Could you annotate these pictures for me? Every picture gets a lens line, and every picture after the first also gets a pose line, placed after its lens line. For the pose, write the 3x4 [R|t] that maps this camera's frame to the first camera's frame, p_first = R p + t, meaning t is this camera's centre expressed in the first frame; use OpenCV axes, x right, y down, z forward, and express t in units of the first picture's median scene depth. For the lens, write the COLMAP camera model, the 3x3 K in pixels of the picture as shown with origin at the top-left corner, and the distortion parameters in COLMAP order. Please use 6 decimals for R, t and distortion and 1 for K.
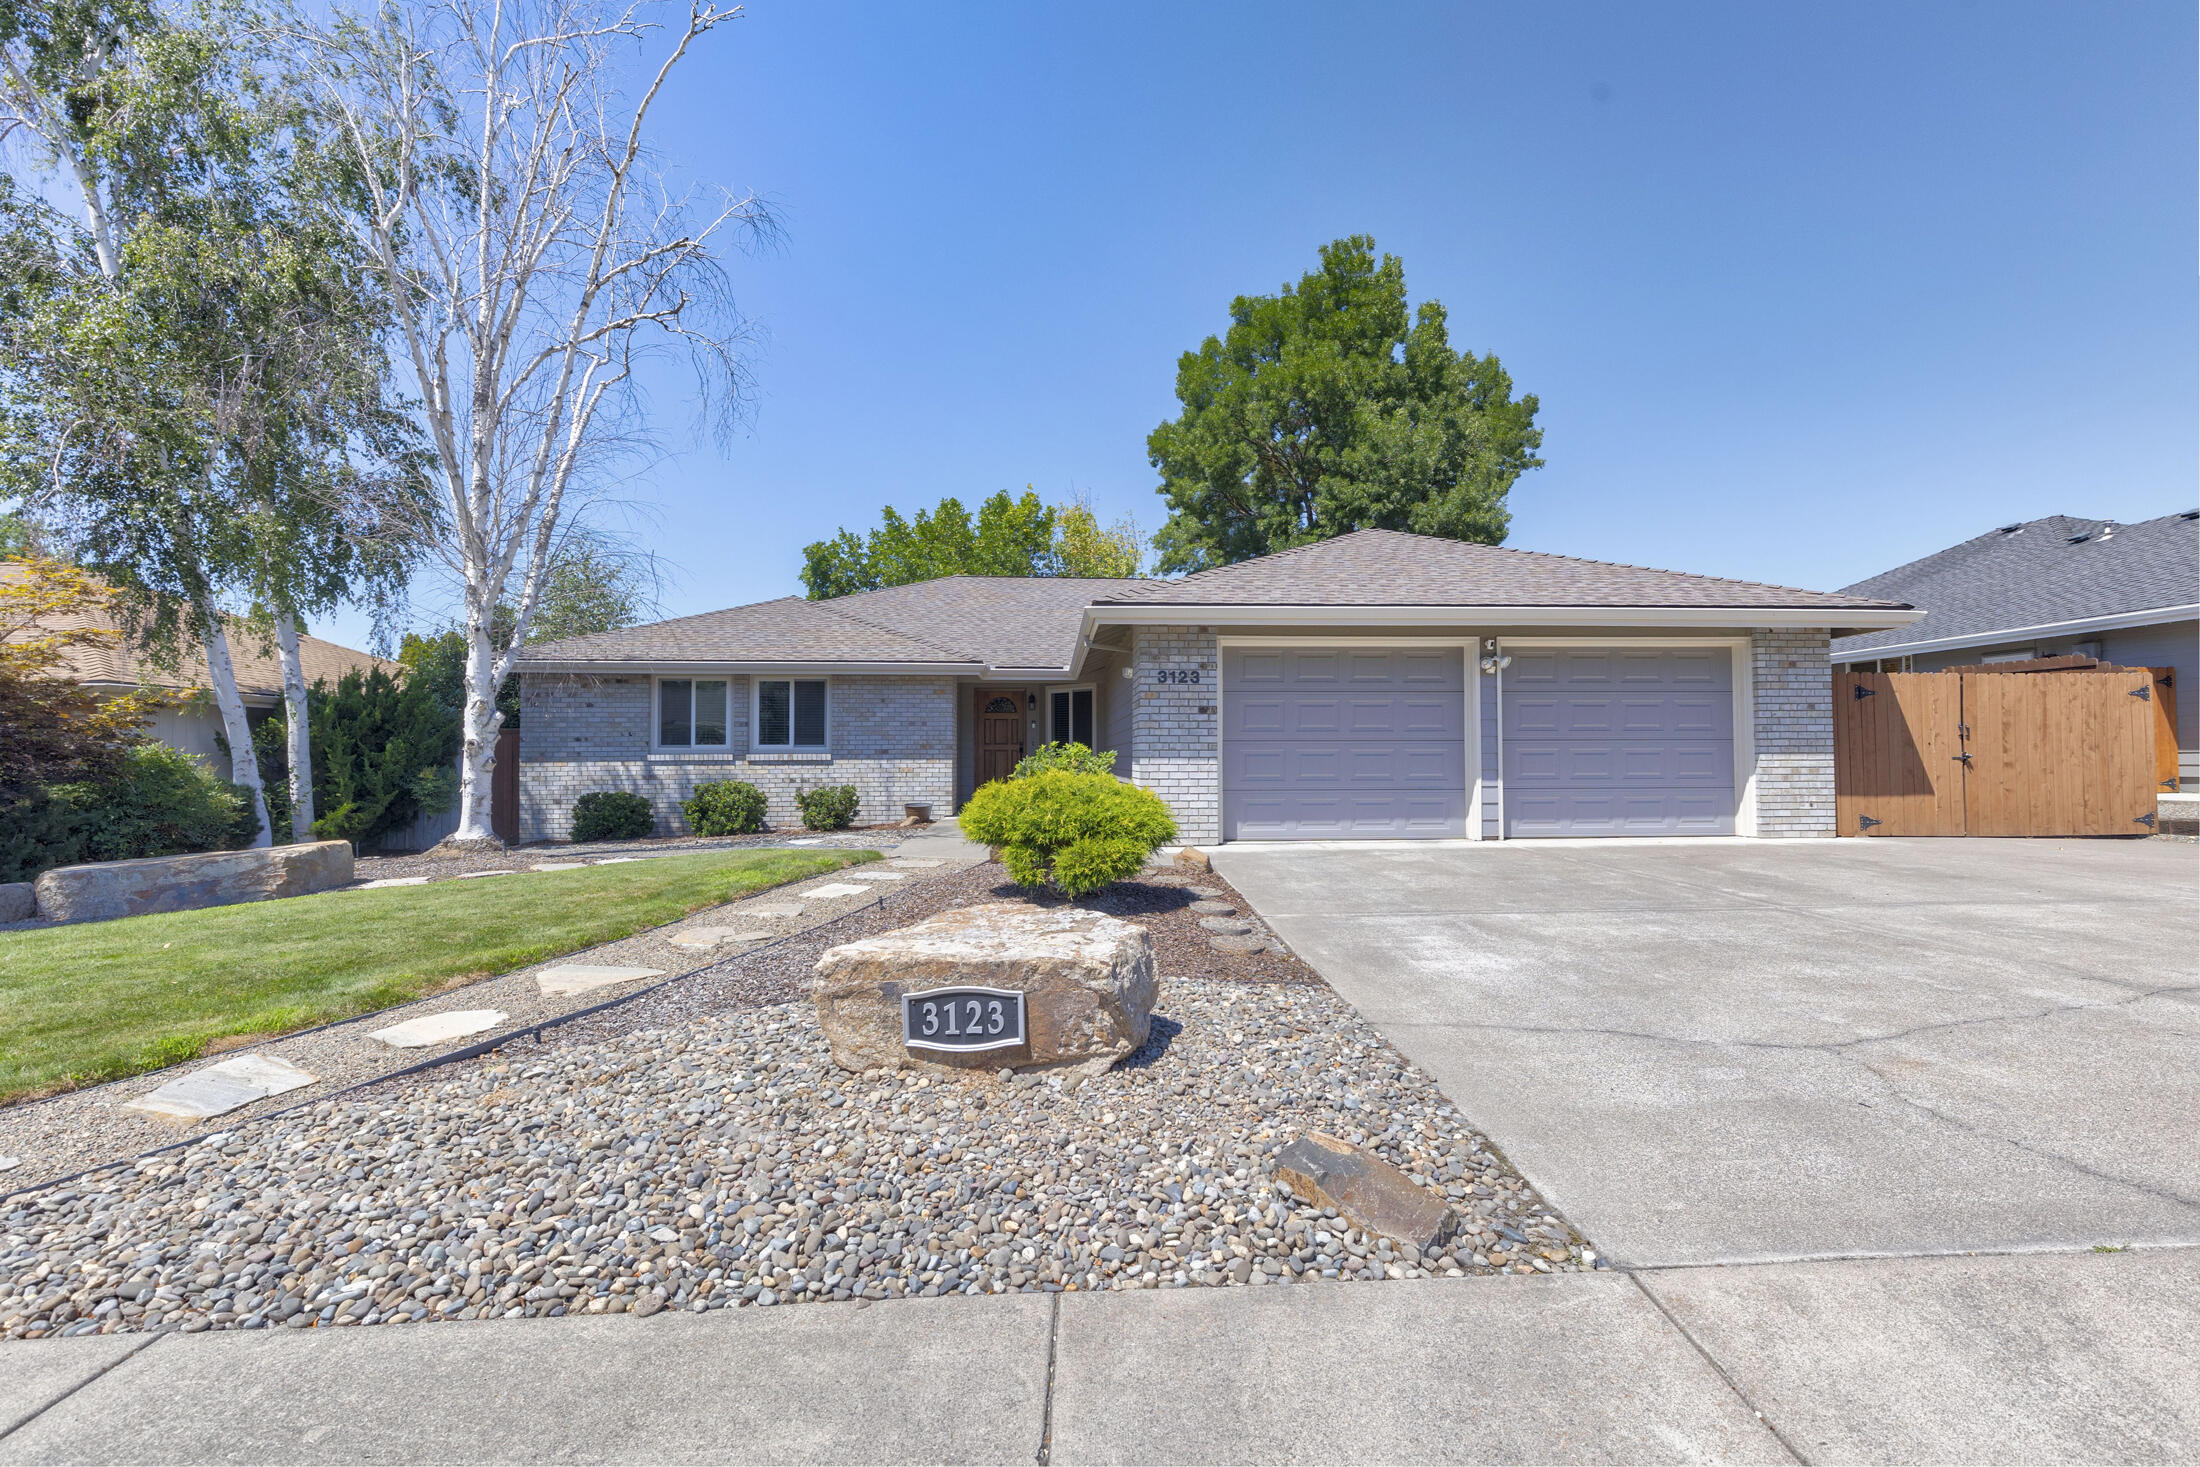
lens RADIAL K [[983.6, 0, 1100.0], [0, 983.6, 733.5], [0, 0, 1]] dist [0.007705, -0.000715]
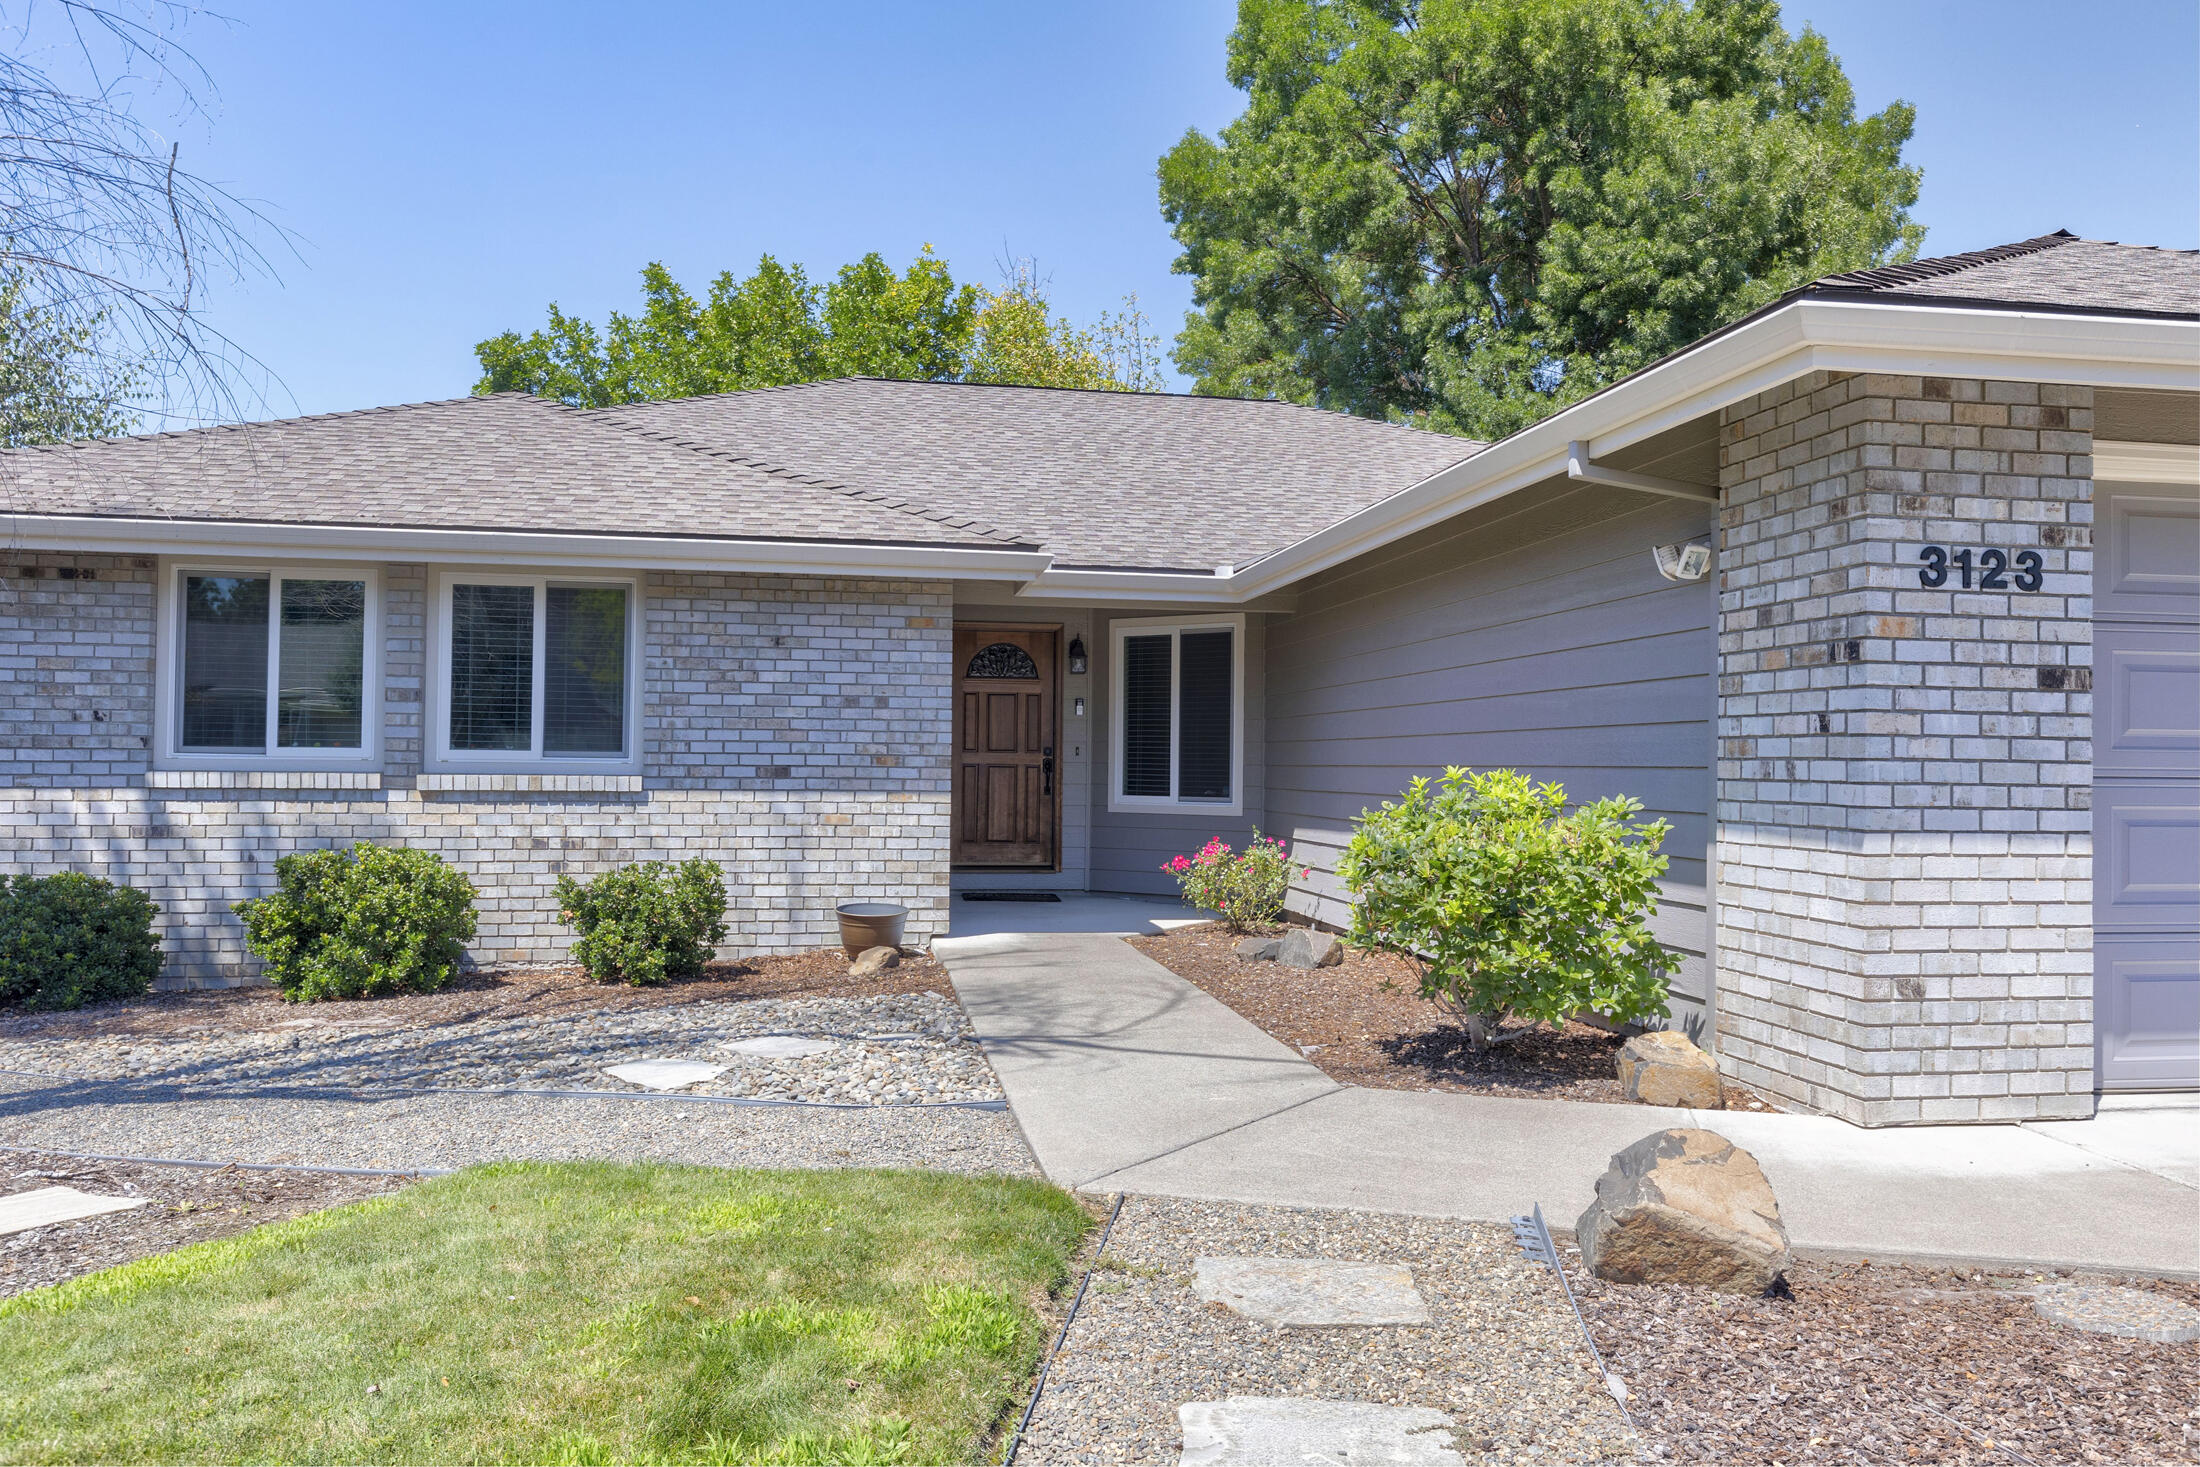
lens RADIAL K [[1622.9, 0, 1100.0], [0, 1622.9, 733.5], [0, 0, 1]] dist [0.001981, -0.004896]
pose [[0.994665, 0.015684, 0.101954, -0.161056], [-0.016499, 0.999838, 0.007155, -0.003562], [-0.101825, -0.008799, 0.994763, 0.348478]]
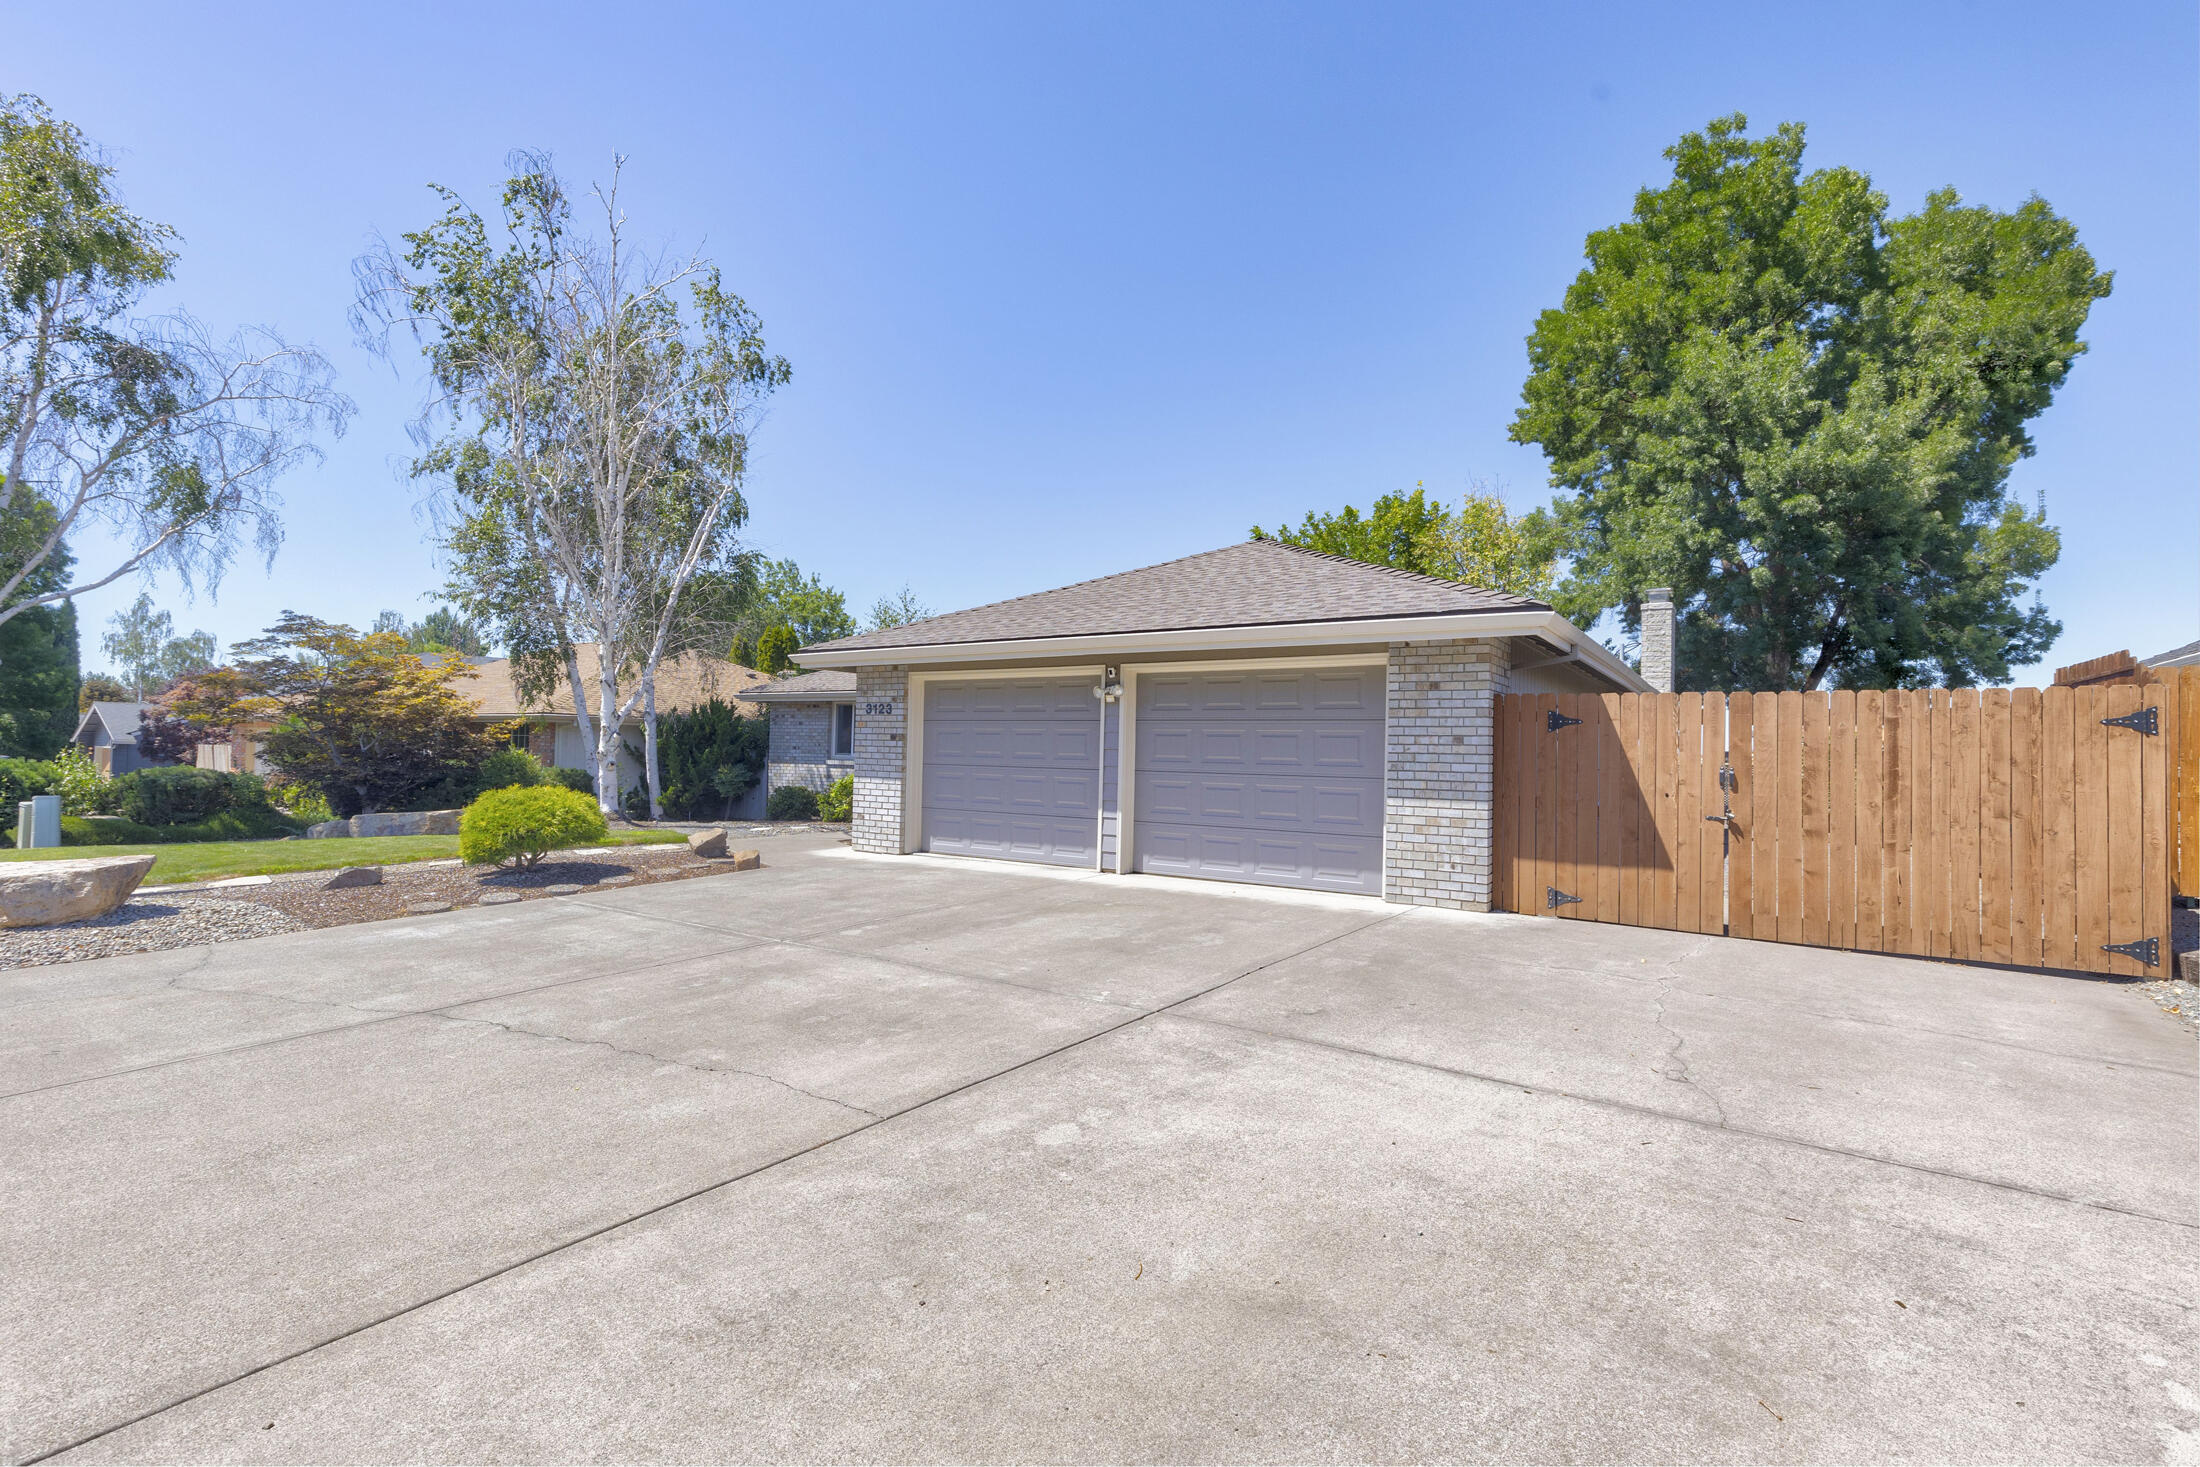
lens RADIAL K [[977.9, 0, 1100.0], [0, 977.9, 733.5], [0, 0, 1]] dist [-0.001134, -0.000125]
pose [[0.793442, 0.008499, -0.608587, 0.666378], [-0.008477, 0.999960, 0.002913, -0.022247], [0.608587, 0.002848, 0.793482, 0.152427]]
